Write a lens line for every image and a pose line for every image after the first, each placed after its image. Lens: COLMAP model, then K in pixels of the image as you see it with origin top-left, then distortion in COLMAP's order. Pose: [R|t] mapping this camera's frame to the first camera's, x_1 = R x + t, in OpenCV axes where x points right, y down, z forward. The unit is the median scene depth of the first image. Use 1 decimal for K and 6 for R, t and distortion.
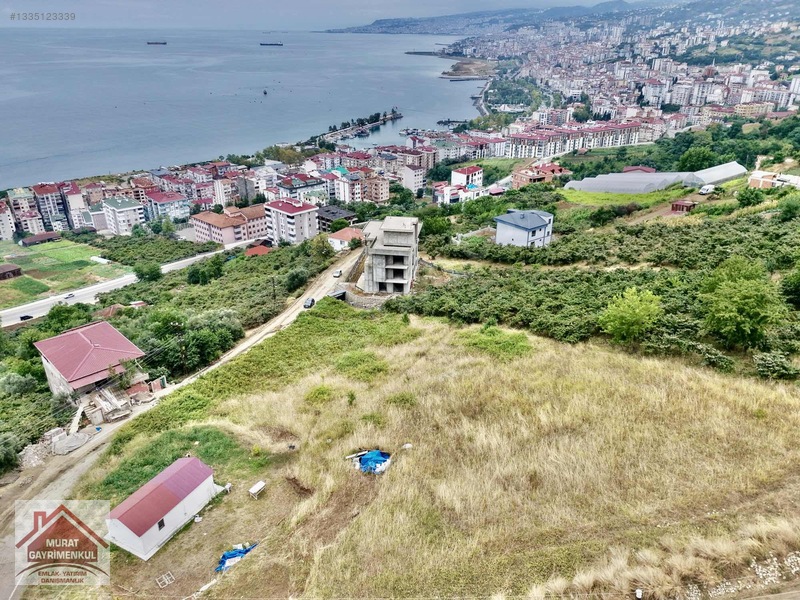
lens RADIAL K [[589.4, 0, 400.5], [0, 589.4, 299.9], [0, 0, 1]] dist [0.070732, -0.069500]
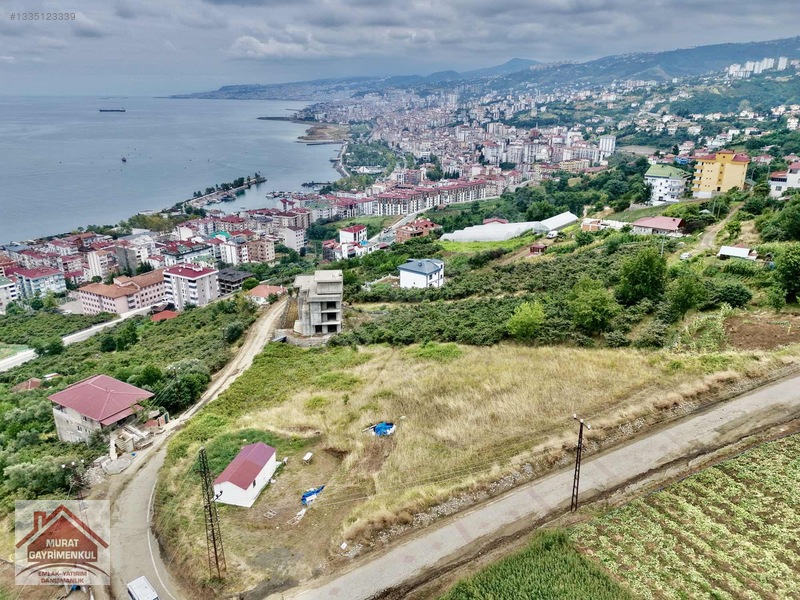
lens RADIAL K [[590.0, 0, 400.9], [0, 590.0, 300.3], [0, 0, 1]] dist [0.068329, -0.064443]
pose [[0.971538, -0.081113, 0.222563, -0.027914], [0.101509, 0.991468, -0.081770, 0.007369], [-0.214031, 0.102035, 0.971483, -0.042756]]
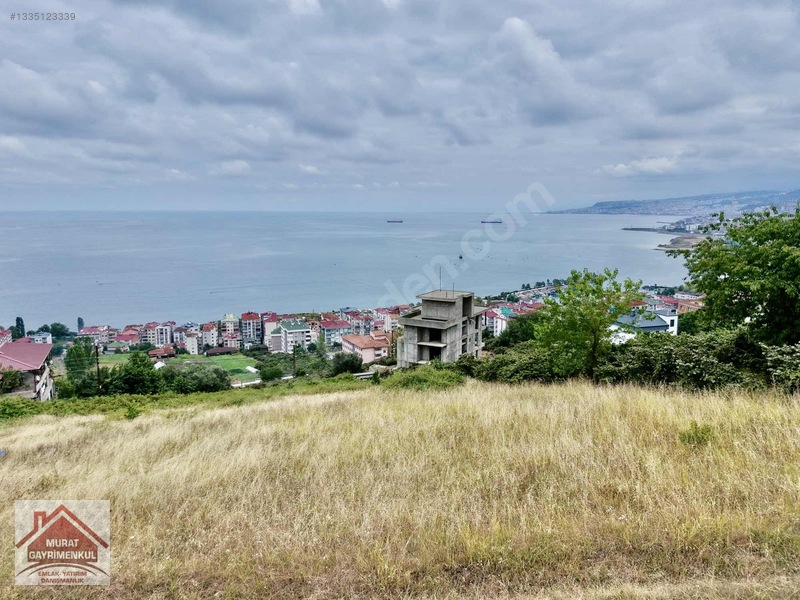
lens RADIAL K [[589.4, 0, 401.7], [0, 589.4, 301.2], [0, 0, 1]] dist [0.070732, -0.069500]
pose [[0.938031, 0.053900, -0.342334, 0.047294], [-0.145569, 0.957740, -0.248078, 0.019221], [0.314496, 0.282538, 0.906236, 0.052513]]
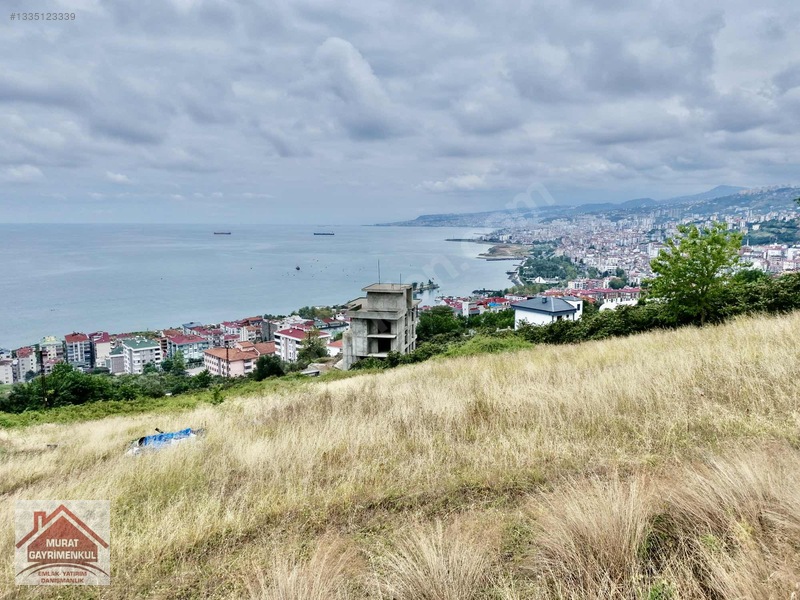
lens RADIAL K [[589.4, 0, 401.2], [0, 589.4, 301.8], [0, 0, 1]] dist [0.070732, -0.069500]
pose [[0.997550, 0.008404, -0.069456, 0.015623], [-0.028334, 0.956229, -0.291245, 0.027319], [0.063968, 0.292499, 0.954124, 0.048760]]
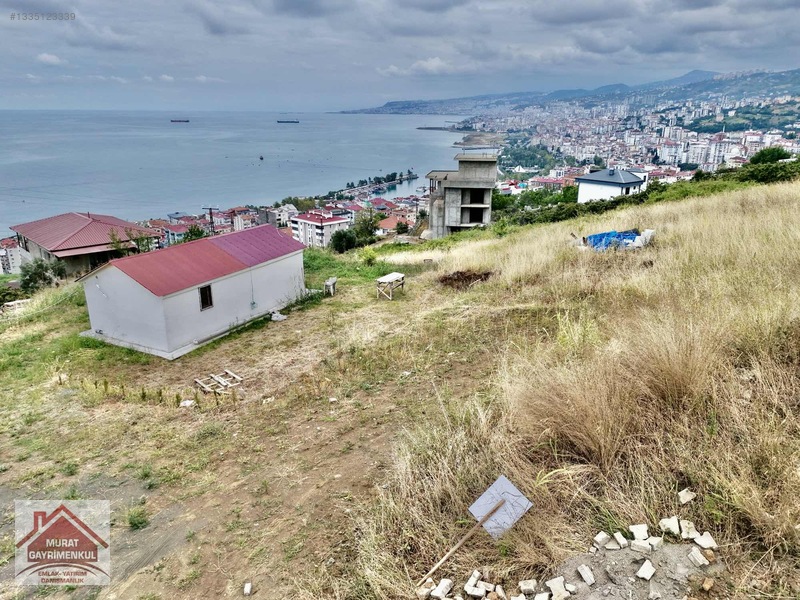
lens RADIAL K [[589.4, 0, 401.2], [0, 589.4, 298.7], [0, 0, 1]] dist [0.070732, -0.069500]
pose [[0.999899, 0.004147, -0.013615, -0.020178], [-0.005781, 0.992479, -0.122275, 0.035403], [0.013005, 0.122341, 0.992403, 0.045526]]
